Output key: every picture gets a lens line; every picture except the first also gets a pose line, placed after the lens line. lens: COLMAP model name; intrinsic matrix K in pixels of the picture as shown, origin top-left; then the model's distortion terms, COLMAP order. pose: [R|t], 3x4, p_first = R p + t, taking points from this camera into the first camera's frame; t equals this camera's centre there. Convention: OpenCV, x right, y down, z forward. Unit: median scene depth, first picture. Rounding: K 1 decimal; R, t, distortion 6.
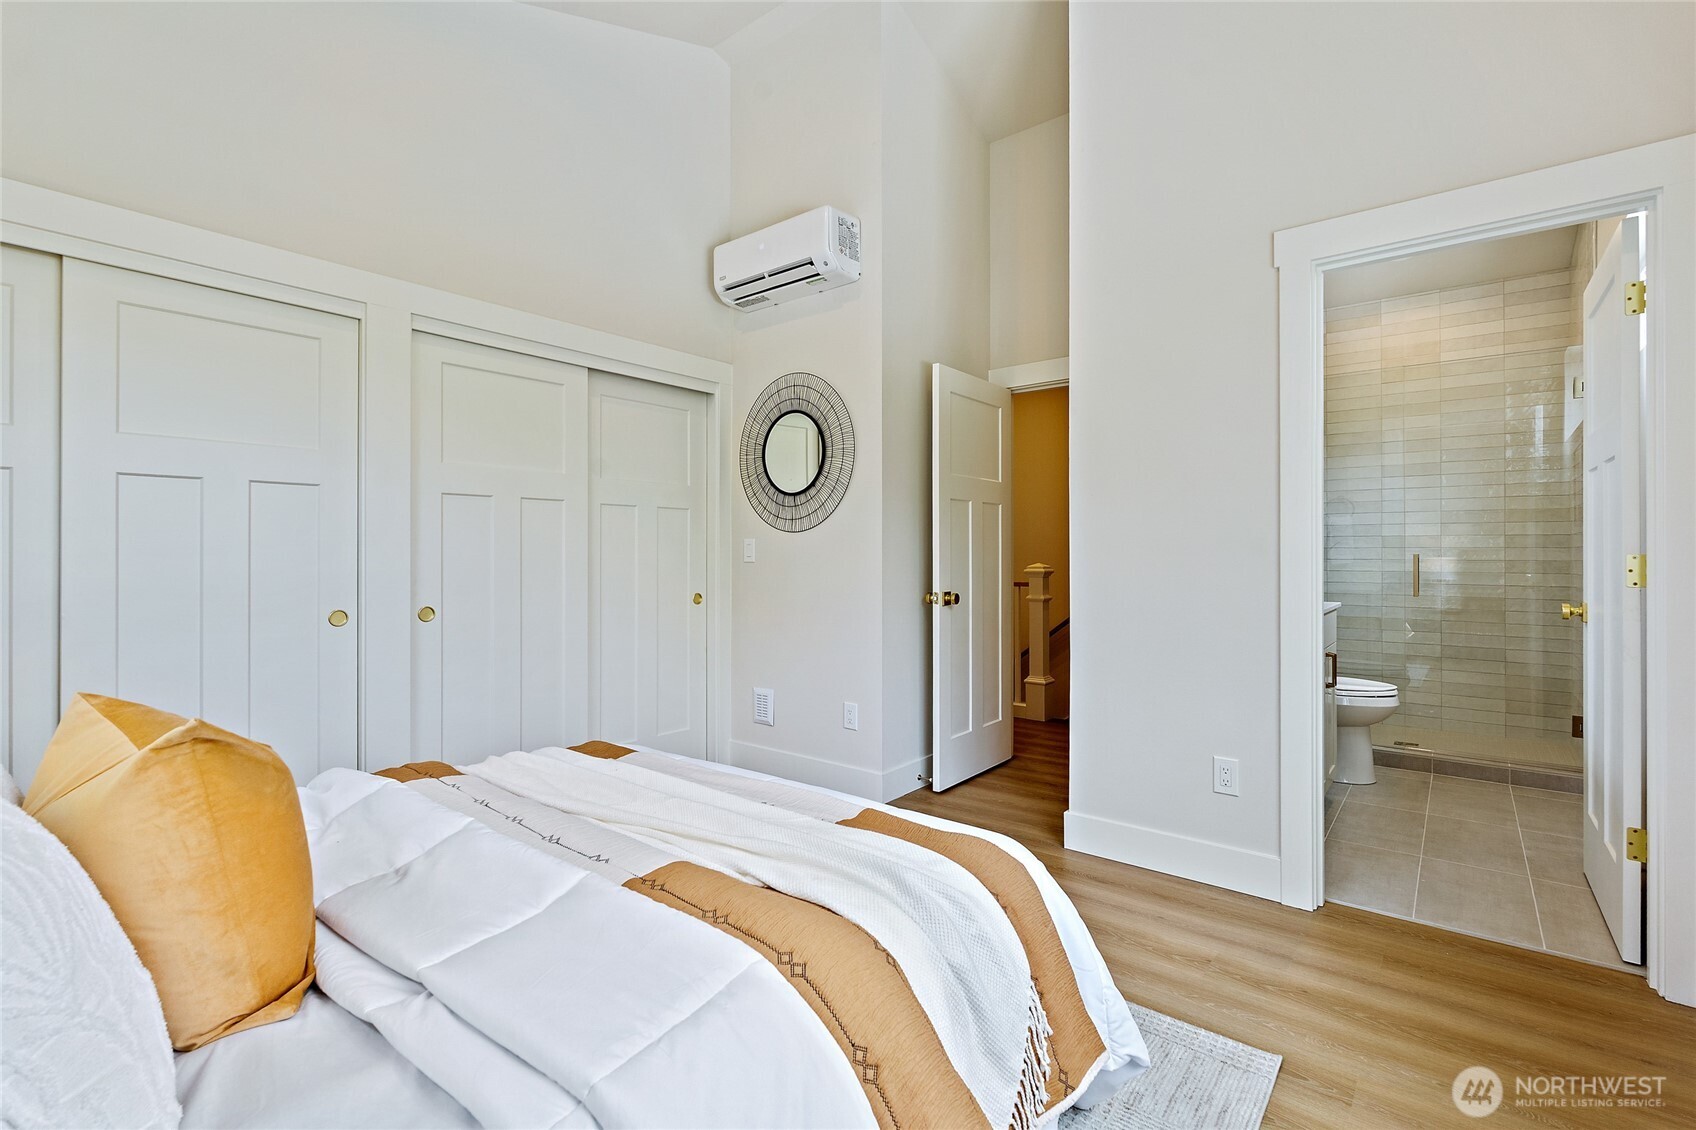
lens RADIAL K [[775.6, 0, 849.1], [0, 775.6, 551.7], [0, 0, 1]] dist [0.000263, -0.000027]
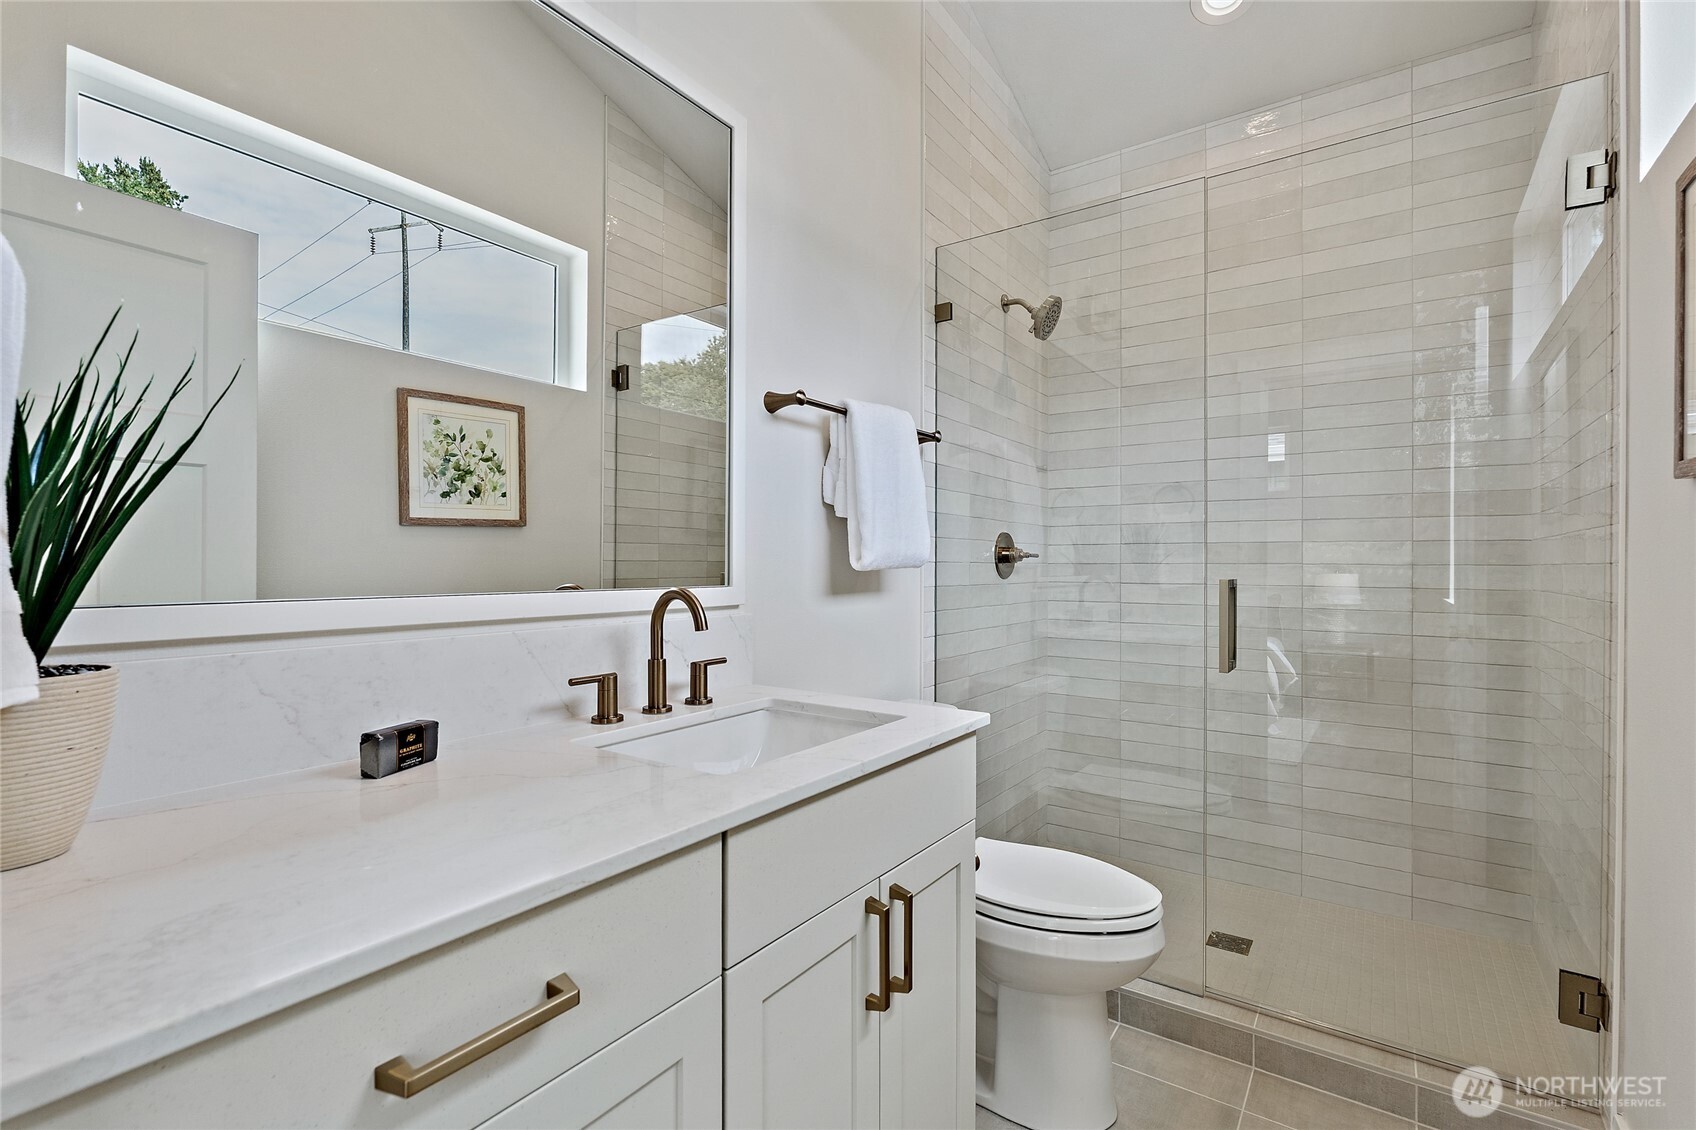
lens RADIAL K [[758.4, 0, 848.0], [0, 758.4, 565.0], [0, 0, 1]] dist [-0.000201, -0.000210]
pose [[0.998021, 0.002590, 0.062823, 0.423958], [-0.002706, 0.999995, 0.001764, -0.003074], [-0.062818, -0.001931, 0.998023, 0.501782]]
